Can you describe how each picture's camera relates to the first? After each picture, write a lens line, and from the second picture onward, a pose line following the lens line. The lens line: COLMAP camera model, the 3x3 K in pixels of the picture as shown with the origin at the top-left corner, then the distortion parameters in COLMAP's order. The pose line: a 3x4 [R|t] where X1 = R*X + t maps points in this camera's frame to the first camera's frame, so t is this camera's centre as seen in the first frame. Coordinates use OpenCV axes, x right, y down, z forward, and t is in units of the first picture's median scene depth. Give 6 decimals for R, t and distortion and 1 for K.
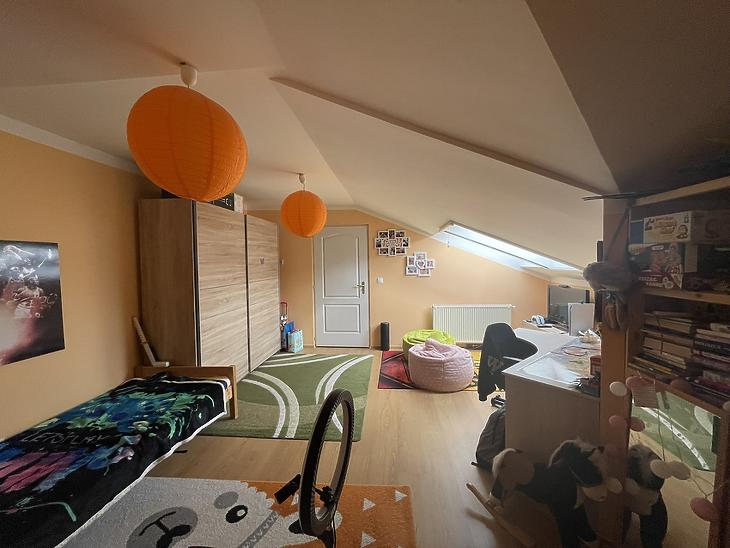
lens RADIAL K [[293.9, 0, 364.1], [0, 293.9, 273.3], [0, 0, 1]] dist [-0.006037, -0.000289]
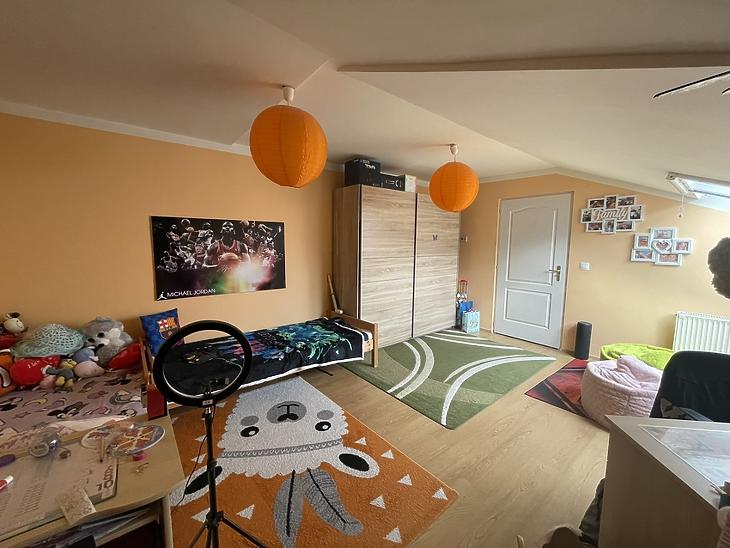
lens RADIAL K [[293.9, 0, 365.1], [0, 293.9, 272.7], [0, 0, 1]] dist [-0.006037, -0.000289]
pose [[0.693807, 0.098629, -0.713375, 0.286378], [-0.049760, 0.994775, 0.089139, 0.003717], [0.718440, -0.026348, 0.695090, 0.117734]]
